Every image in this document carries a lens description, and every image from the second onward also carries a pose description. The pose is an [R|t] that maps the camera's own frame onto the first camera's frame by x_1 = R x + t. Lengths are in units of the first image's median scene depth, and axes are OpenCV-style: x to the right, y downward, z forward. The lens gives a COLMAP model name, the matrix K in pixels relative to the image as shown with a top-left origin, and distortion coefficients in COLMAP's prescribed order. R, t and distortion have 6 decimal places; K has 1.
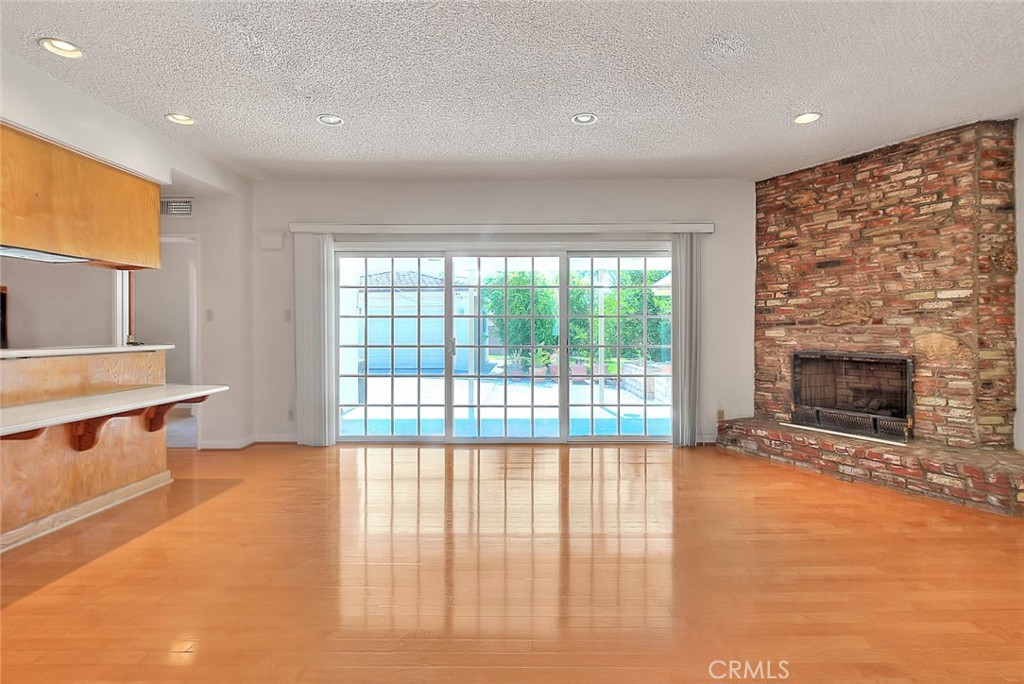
lens RADIAL K [[477.5, 0, 519.8], [0, 477.5, 336.6], [0, 0, 1]] dist [-0.018653, -0.001301]
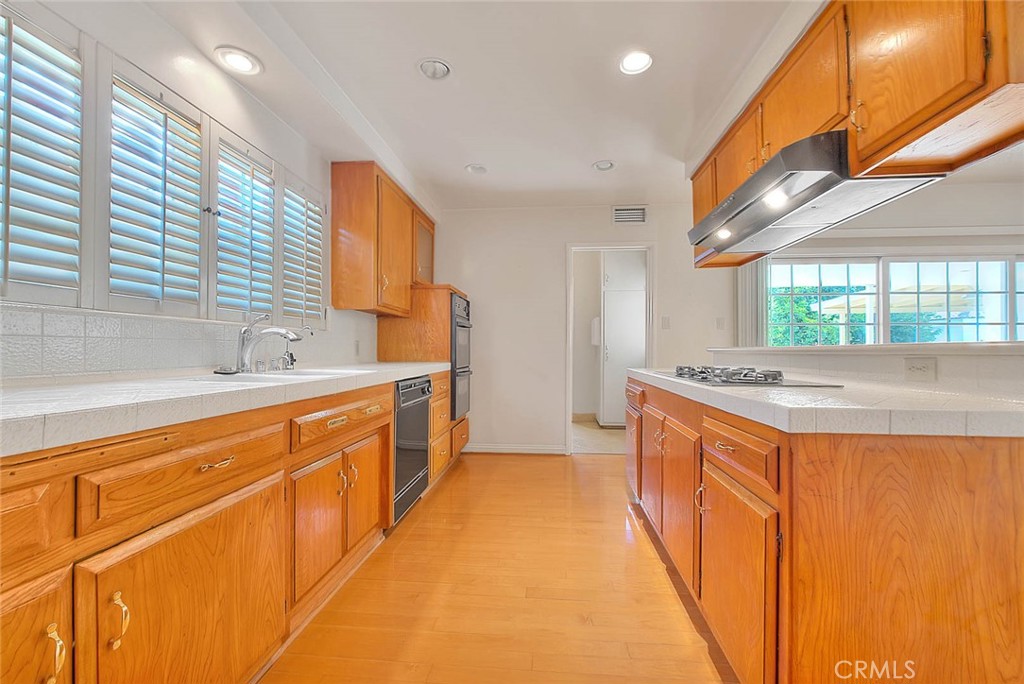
lens RADIAL K [[405.5, 0, 541.2], [0, 405.5, 347.8], [0, 0, 1]] dist [-0.006078, -0.001536]
pose [[0.997459, 0.002002, -0.071213, -0.866725], [-0.003449, 0.999790, -0.020192, 0.029629], [0.071158, 0.020387, 0.997257, 0.127890]]
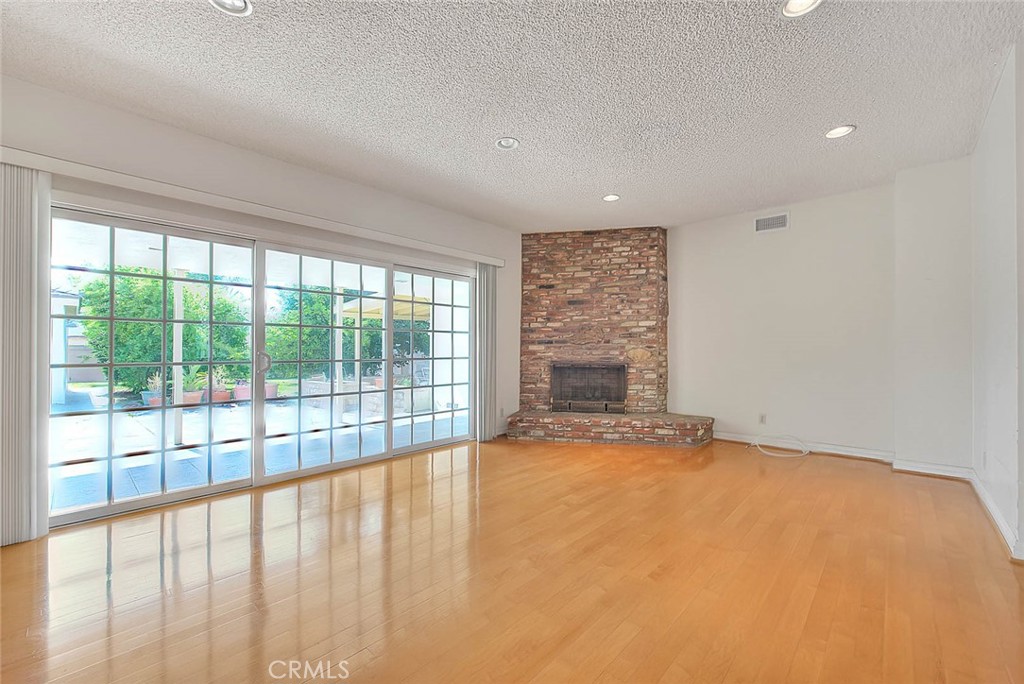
lens RADIAL K [[405.5, 0, 511.8], [0, 405.5, 347.6], [0, 0, 1]] dist [-0.006078, -0.001536]
pose [[0.685790, 0.005127, 0.727781, -0.369169], [0.011476, 0.999775, -0.017858, 0.013790], [-0.727709, 0.020599, 0.685577, 0.256588]]
